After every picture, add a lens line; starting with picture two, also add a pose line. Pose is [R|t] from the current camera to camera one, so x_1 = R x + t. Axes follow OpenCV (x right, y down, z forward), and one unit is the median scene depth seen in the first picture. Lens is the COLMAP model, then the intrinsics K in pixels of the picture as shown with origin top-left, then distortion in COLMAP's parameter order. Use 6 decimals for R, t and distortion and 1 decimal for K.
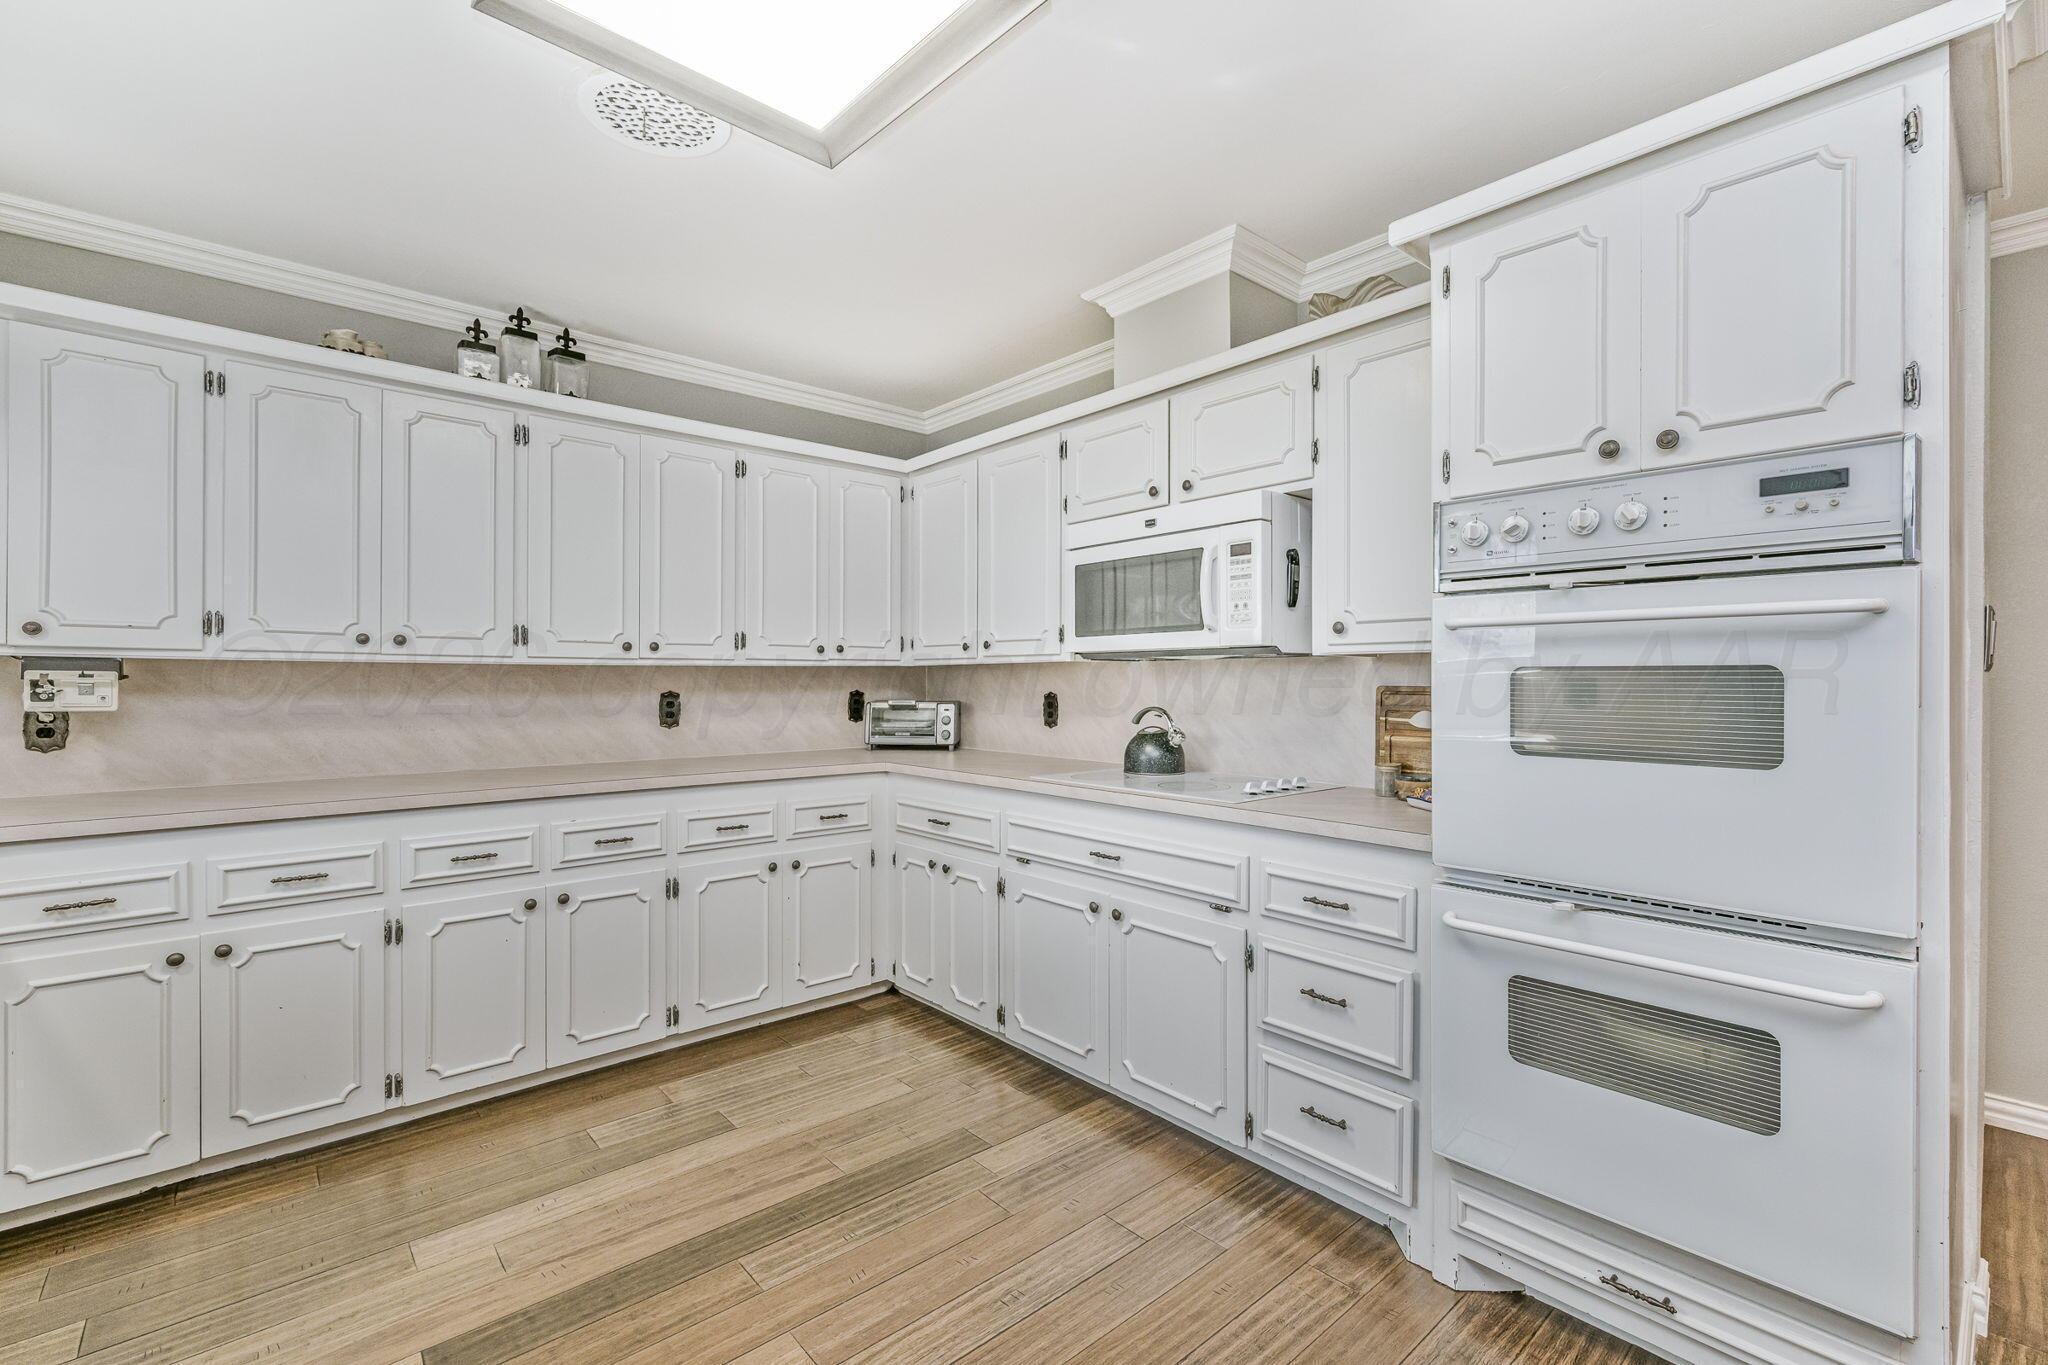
lens RADIAL K [[887.1, 0, 1028.6], [0, 887.1, 683.7], [0, 0, 1]] dist [-0.004161, -0.000132]
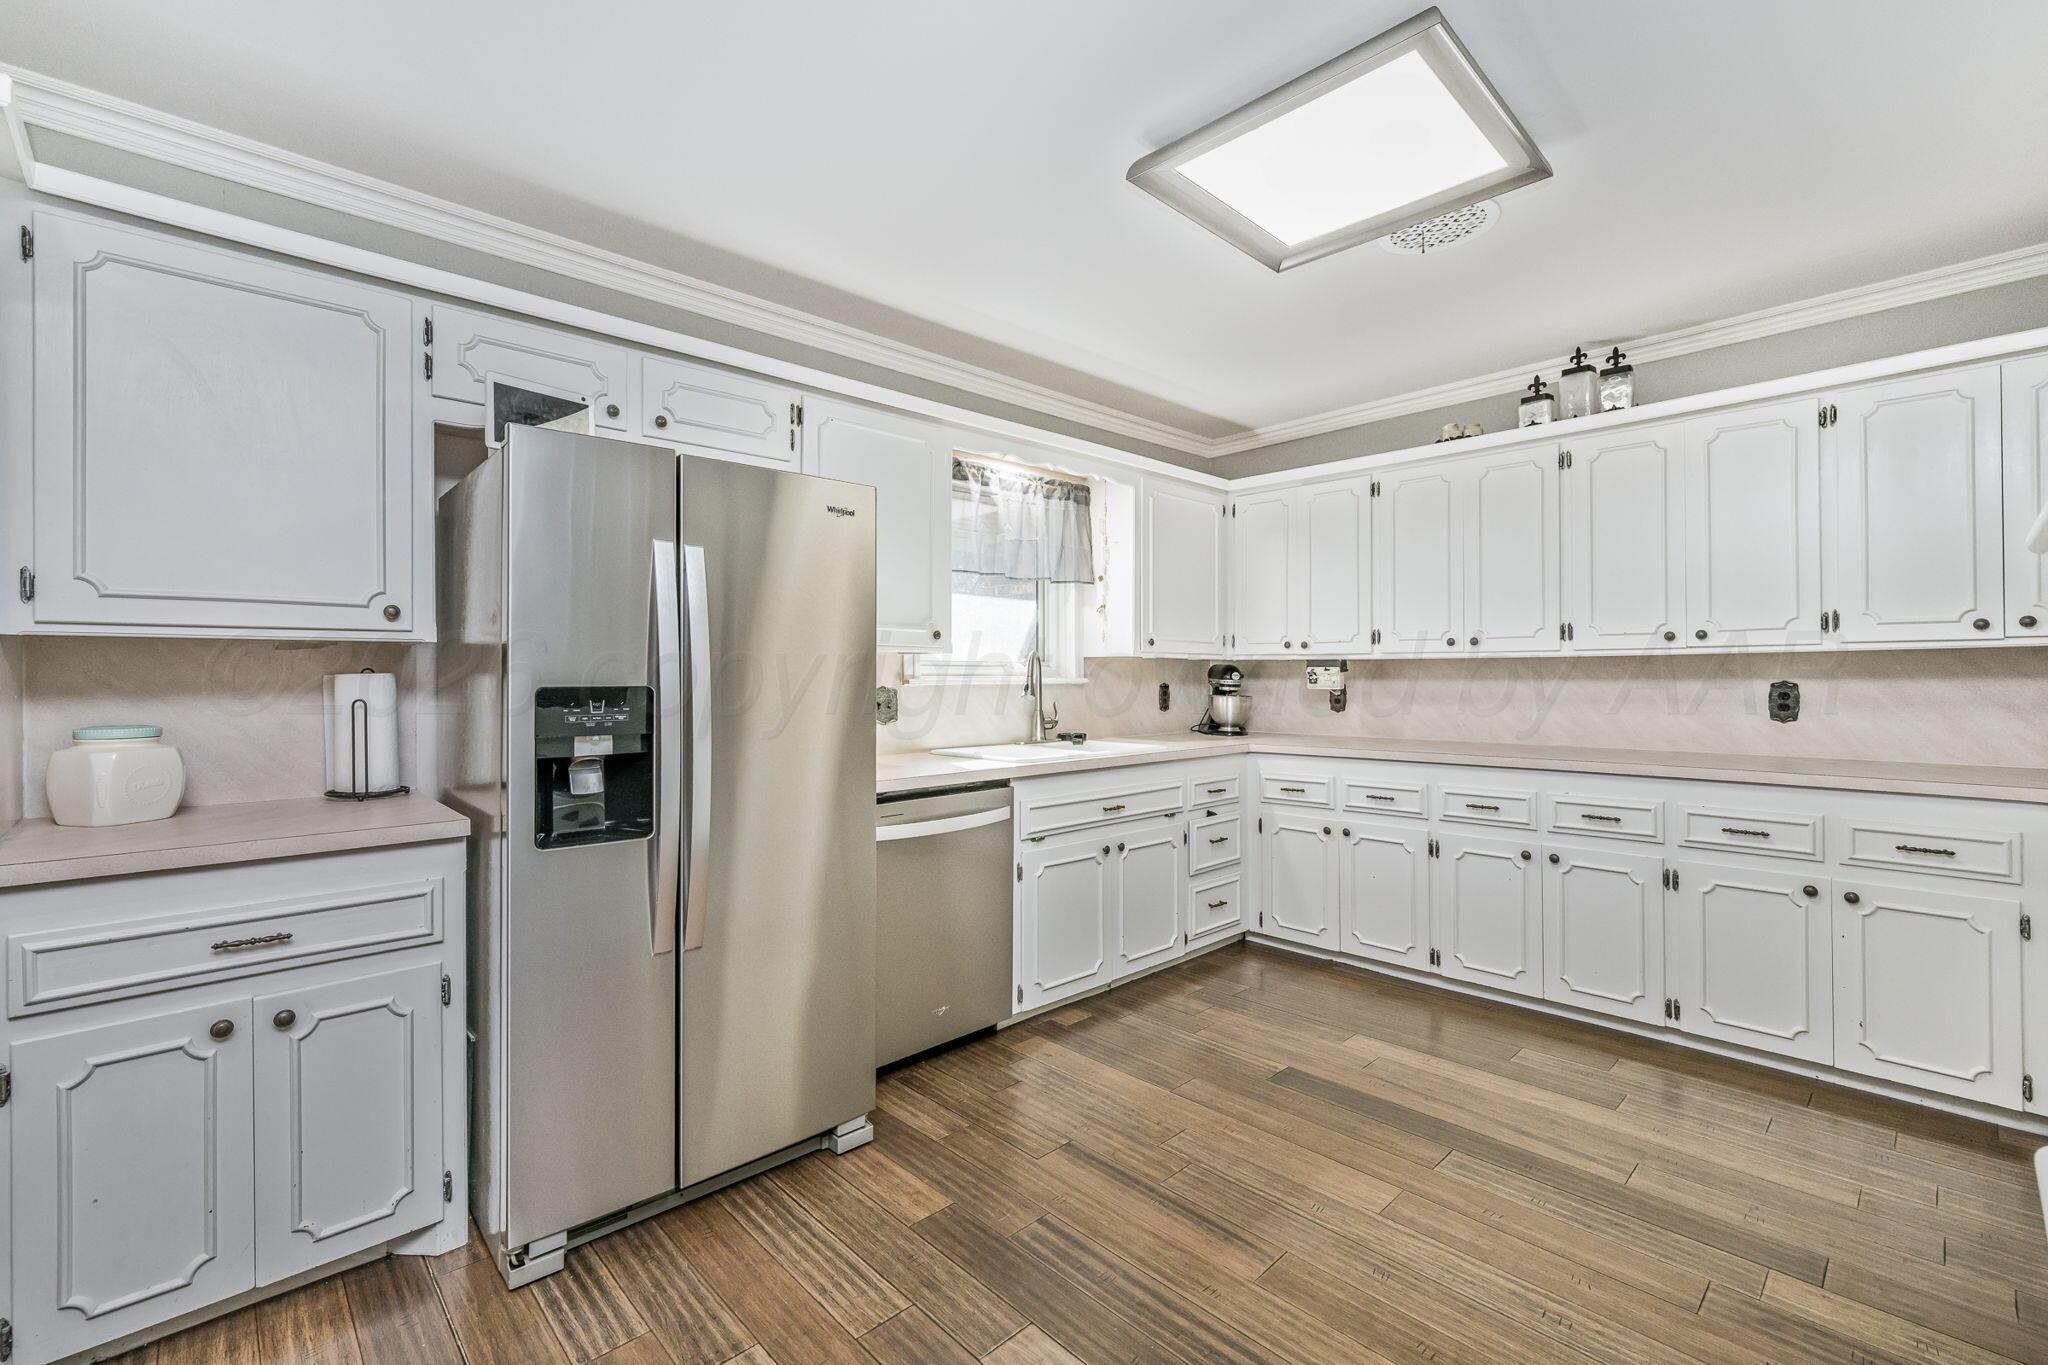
lens RADIAL K [[887.1, 0, 1029.9], [0, 887.1, 673.9], [0, 0, 1]] dist [-0.004161, -0.000132]
pose [[0.033117, -0.002335, -0.999449, 0.589075], [0.001701, 0.999996, -0.002280, 0.002185], [0.999450, -0.001624, 0.033120, 0.262829]]
